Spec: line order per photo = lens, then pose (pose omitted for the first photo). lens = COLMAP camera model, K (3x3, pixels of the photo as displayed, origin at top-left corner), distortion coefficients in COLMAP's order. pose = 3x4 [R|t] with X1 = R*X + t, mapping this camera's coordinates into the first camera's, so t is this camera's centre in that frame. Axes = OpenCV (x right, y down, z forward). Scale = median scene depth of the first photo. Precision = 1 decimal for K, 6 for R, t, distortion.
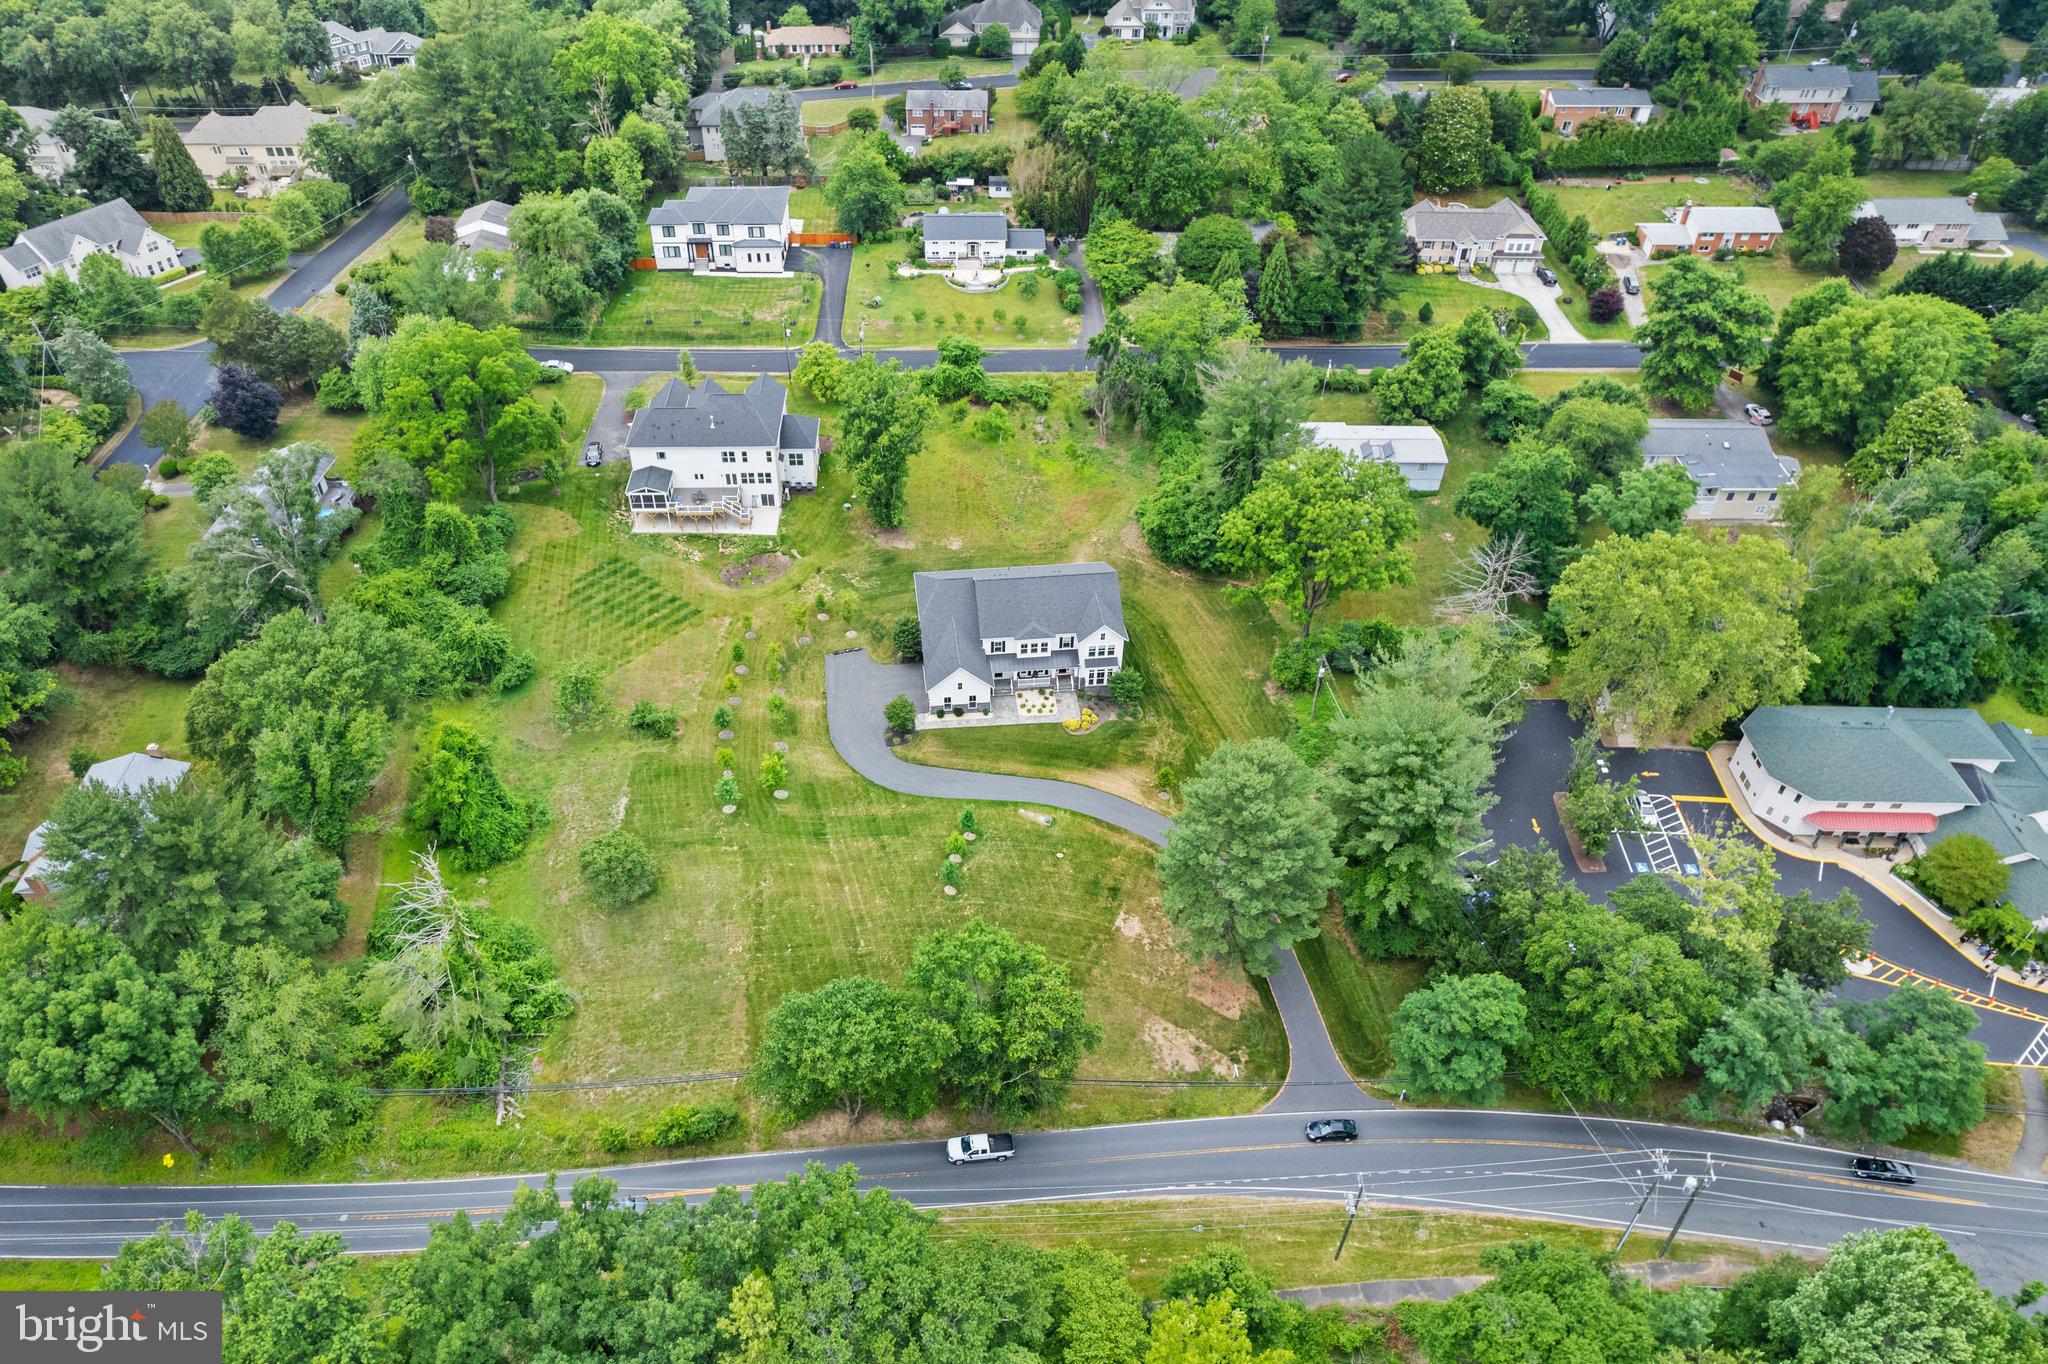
lens RADIAL K [[1401.9, 0, 951.3], [0, 1401.9, 729.6], [0, 0, 1]] dist [-0.070568, 0.062434]
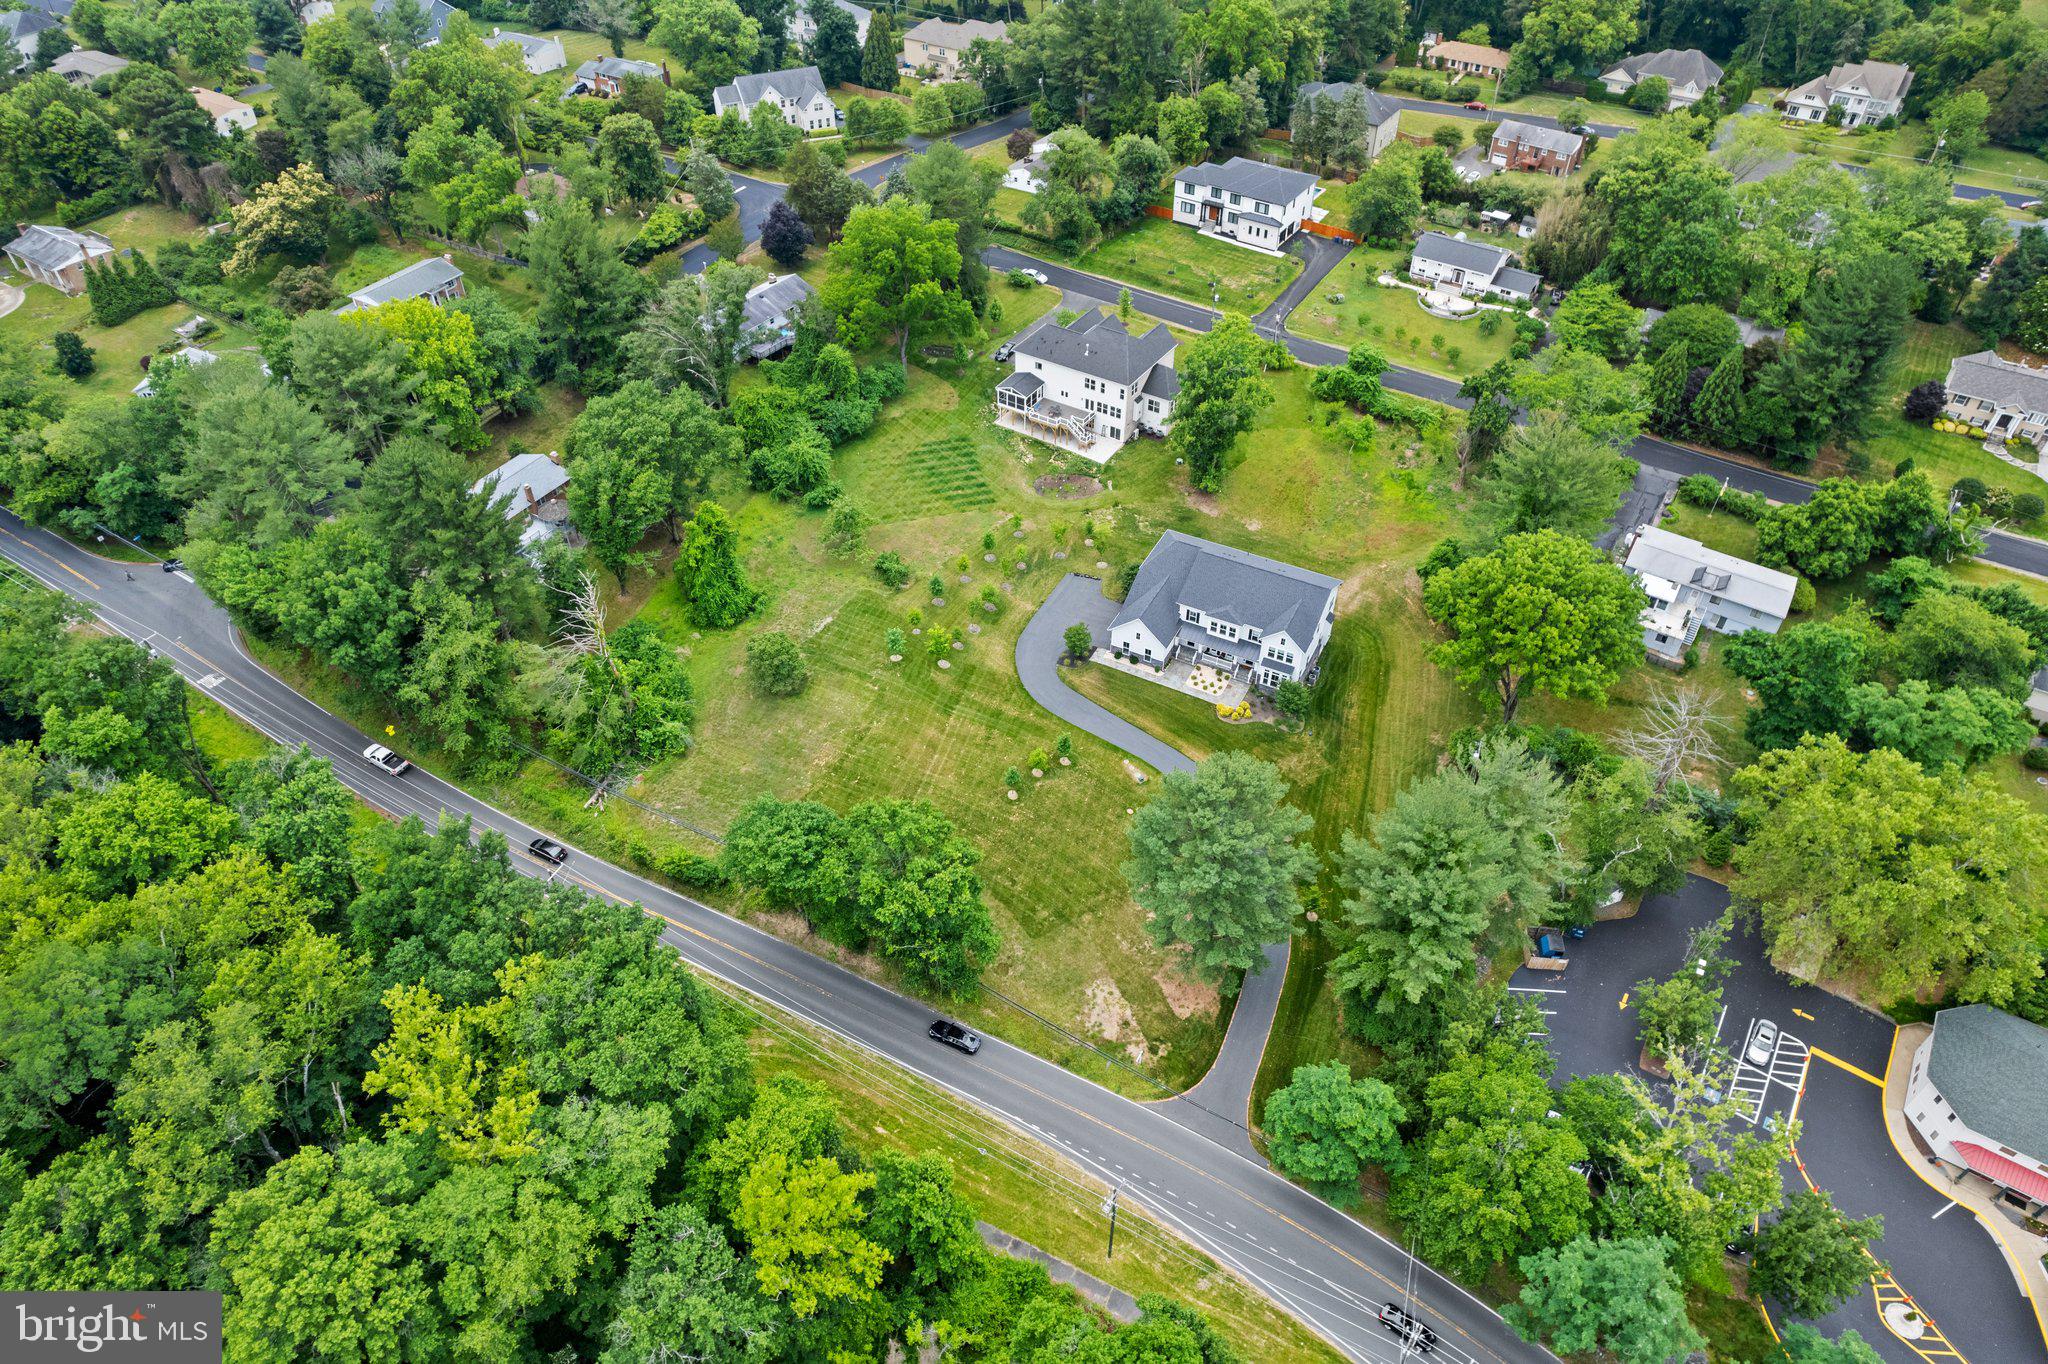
lens RADIAL K [[1314.7, 0, 1029.4], [0, 1314.7, 687.0], [0, 0, 1]] dist [-0.078657, 0.075624]
pose [[0.845580, 0.369589, -0.385224, 0.284596], [-0.368367, 0.926227, 0.080055, -0.037916], [0.386392, 0.074211, 0.919344, 0.045692]]
